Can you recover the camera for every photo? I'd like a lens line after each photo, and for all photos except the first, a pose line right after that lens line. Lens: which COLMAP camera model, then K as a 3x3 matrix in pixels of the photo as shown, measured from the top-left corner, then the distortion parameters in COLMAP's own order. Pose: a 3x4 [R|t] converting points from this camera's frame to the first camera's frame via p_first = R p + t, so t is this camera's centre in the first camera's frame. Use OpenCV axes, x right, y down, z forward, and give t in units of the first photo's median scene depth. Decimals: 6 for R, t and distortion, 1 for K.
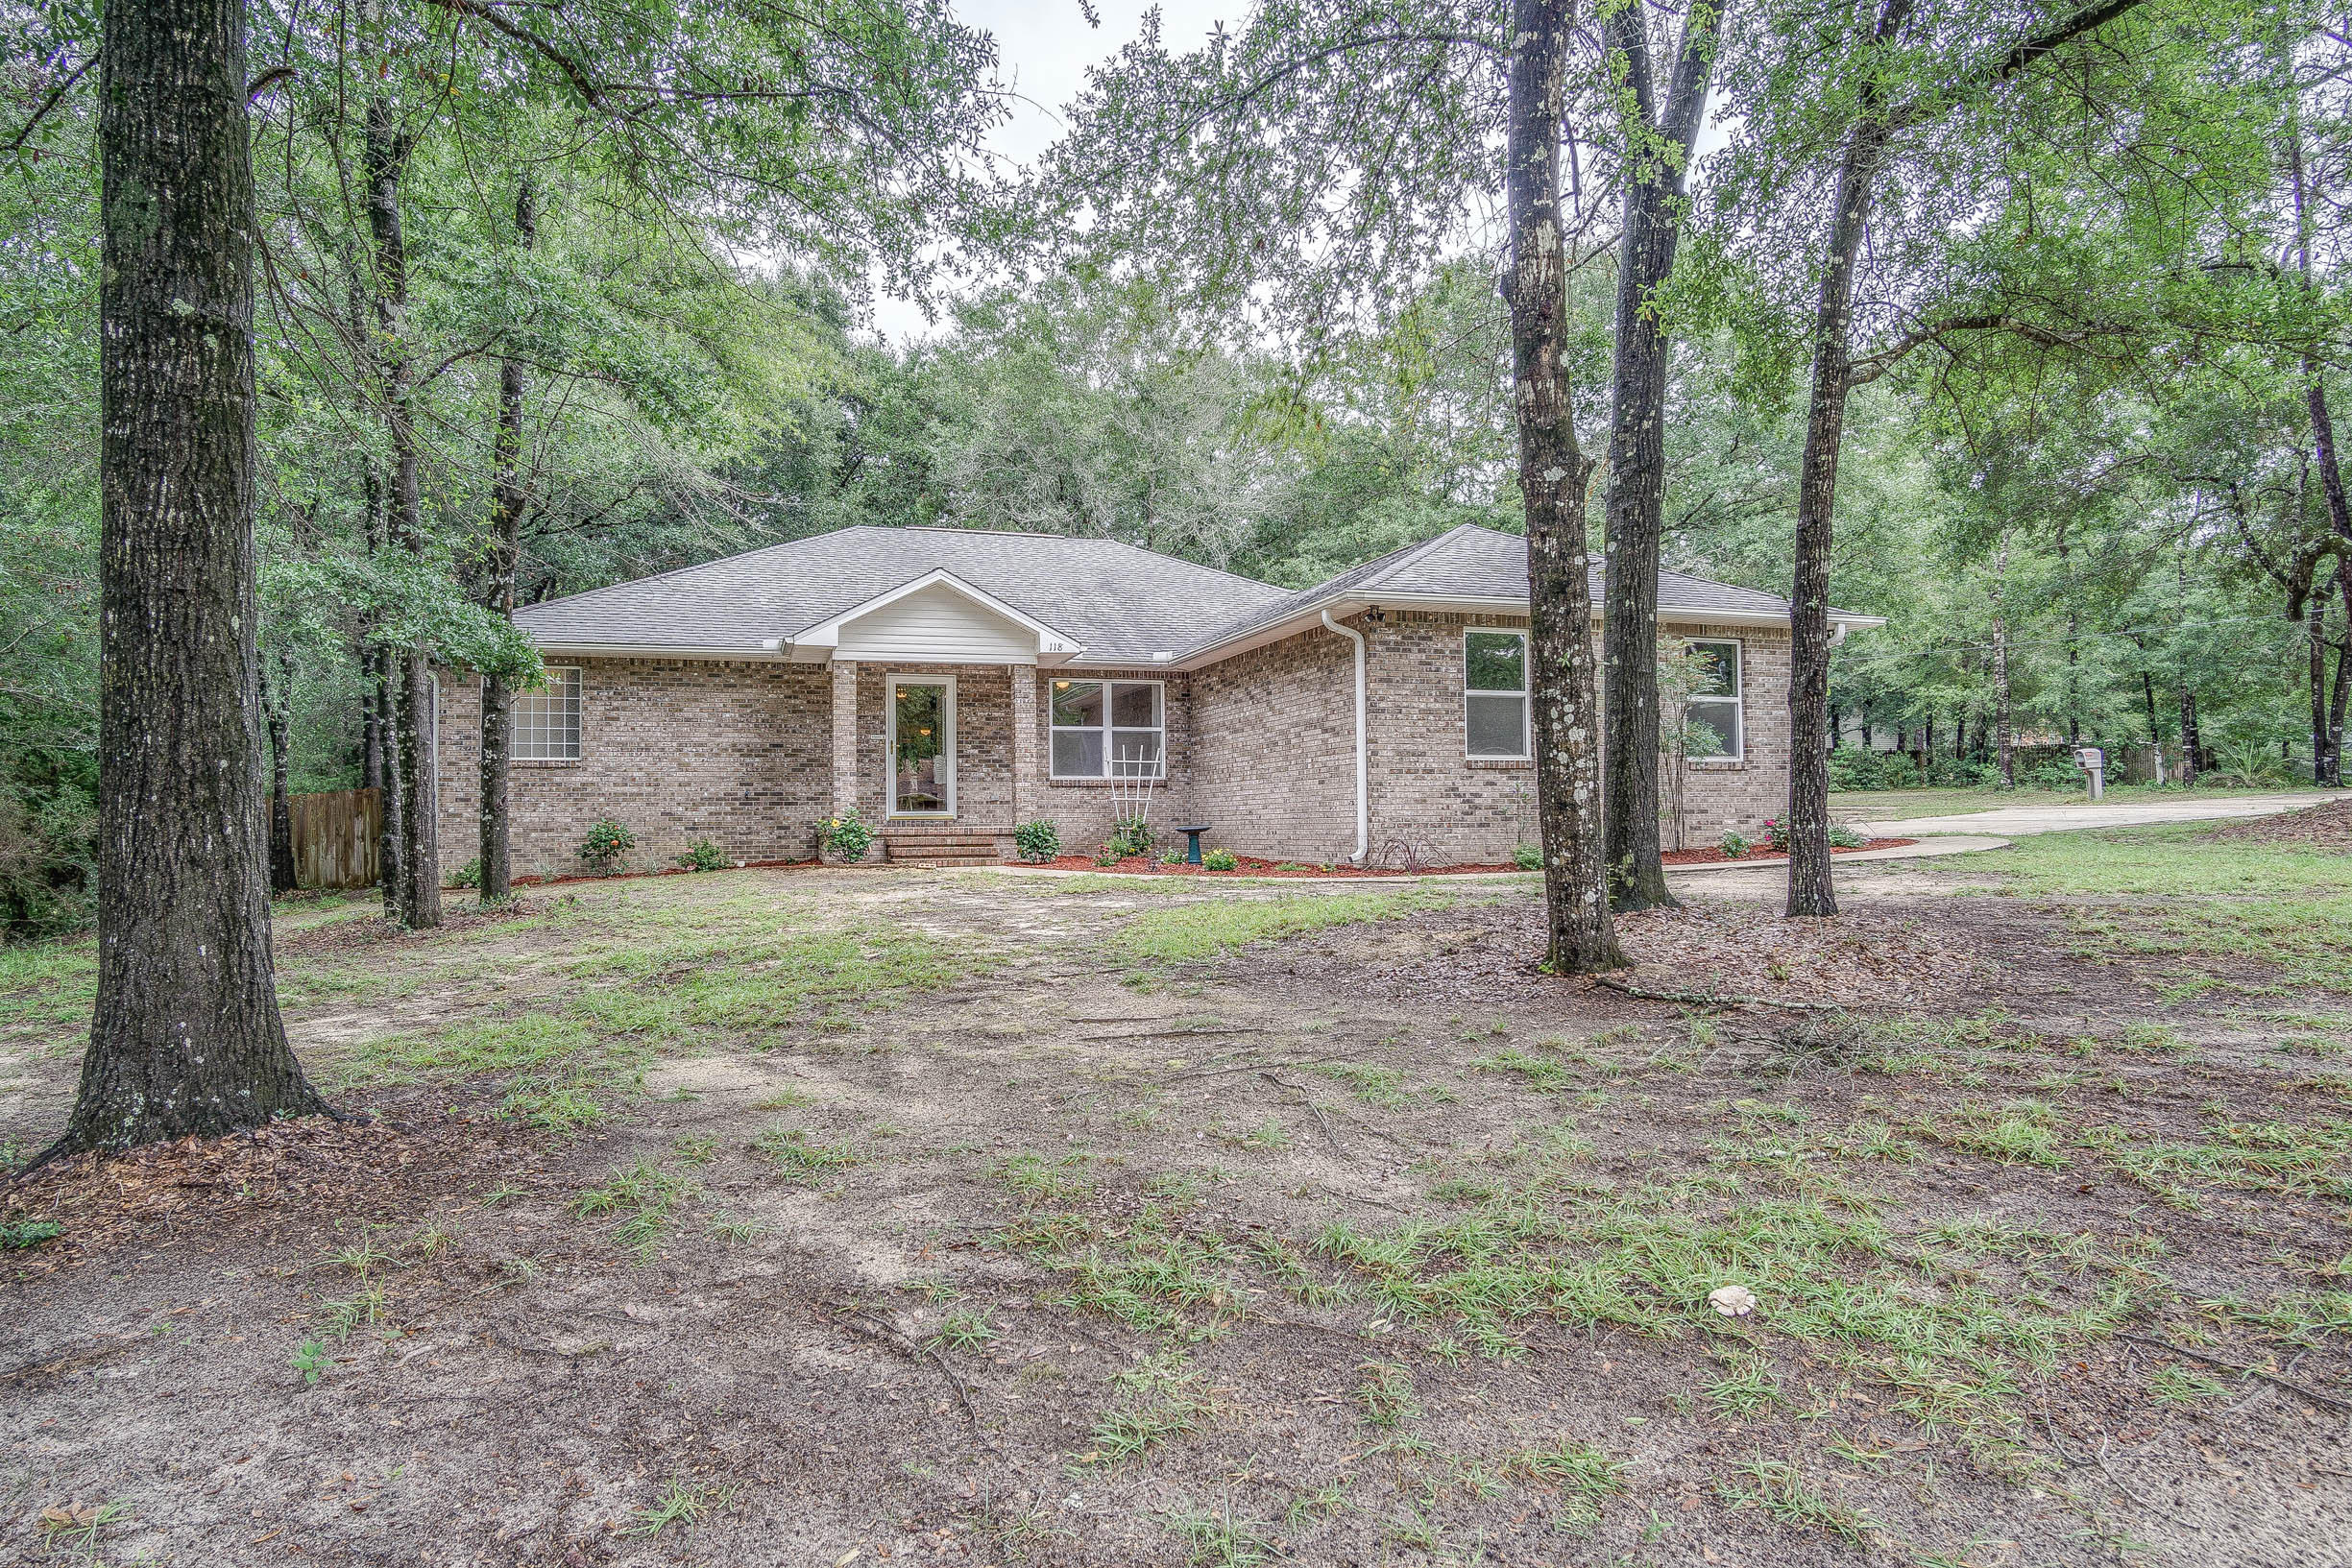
lens RADIAL K [[1362.4, 0, 1179.7], [0, 1362.4, 796.3], [0, 0, 1]] dist [-0.032841, -0.000278]
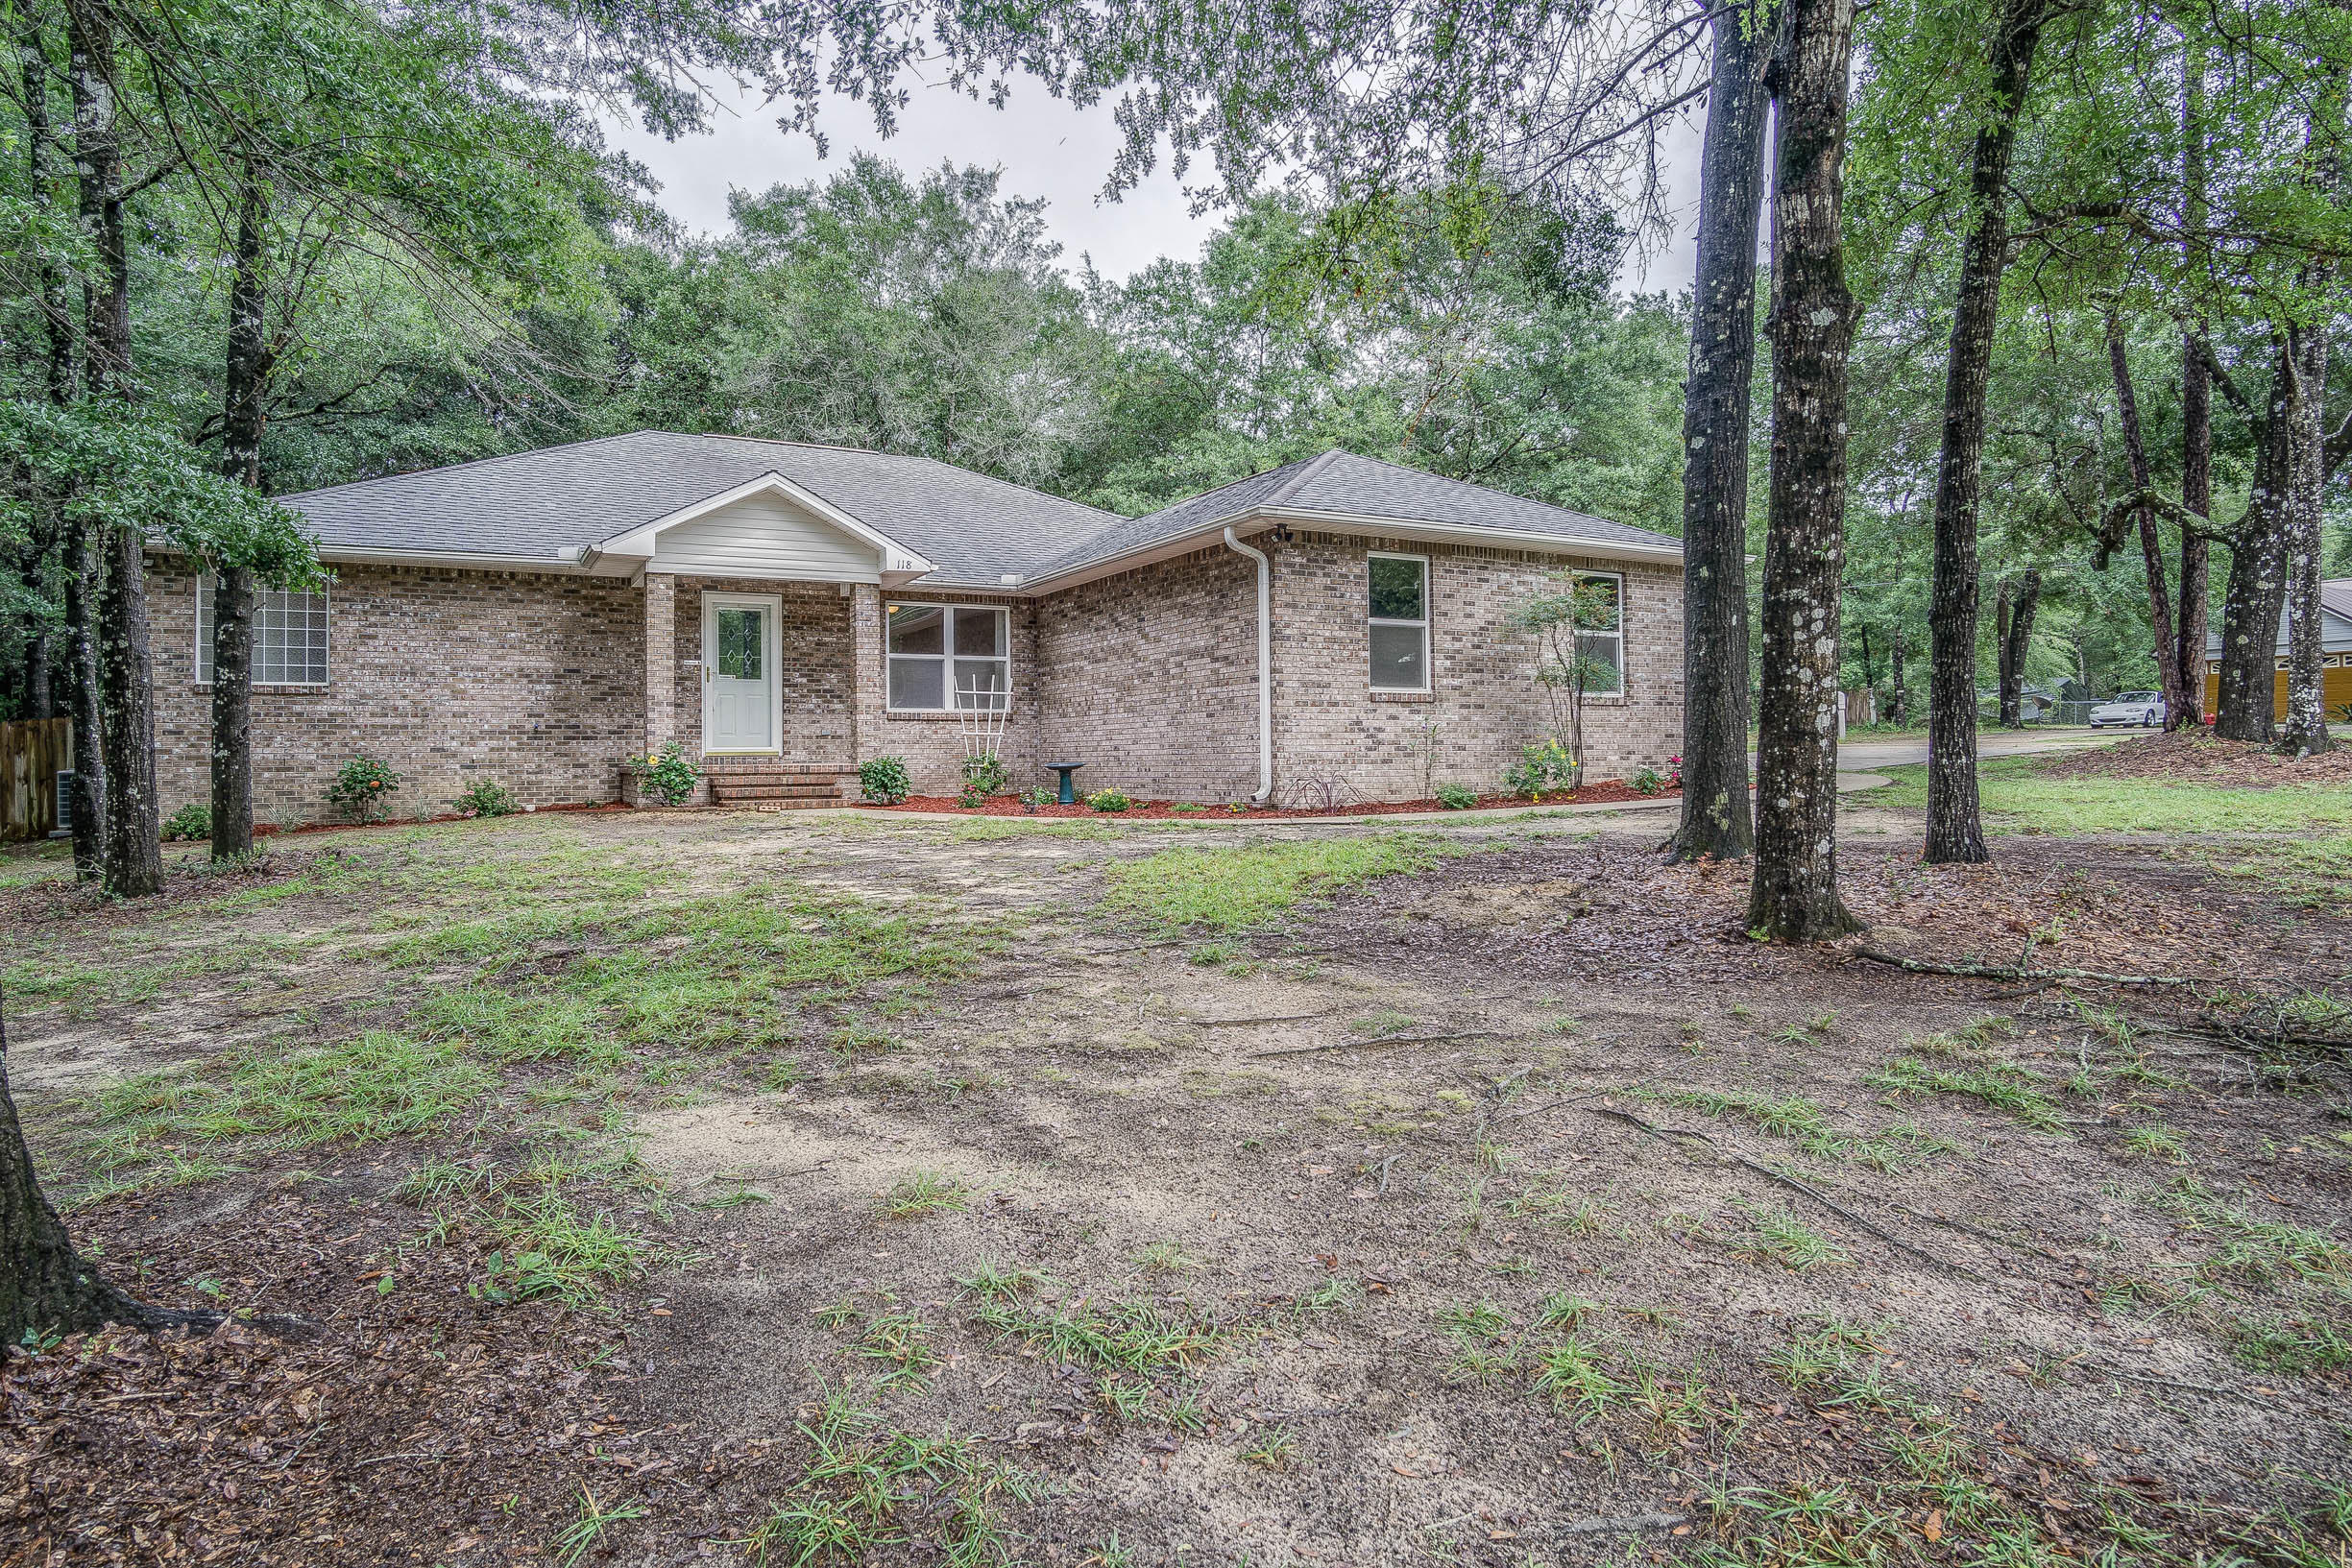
lens RADIAL K [[1335.9, 0, 1181.2], [0, 1335.9, 728.2], [0, 0, 1]] dist [-0.034857, 0.011095]
pose [[0.982279, 0.003390, 0.187392, -0.089715], [-0.002464, 0.999984, -0.005177, 0.003207], [-0.187406, 0.004624, 0.982272, 0.116101]]
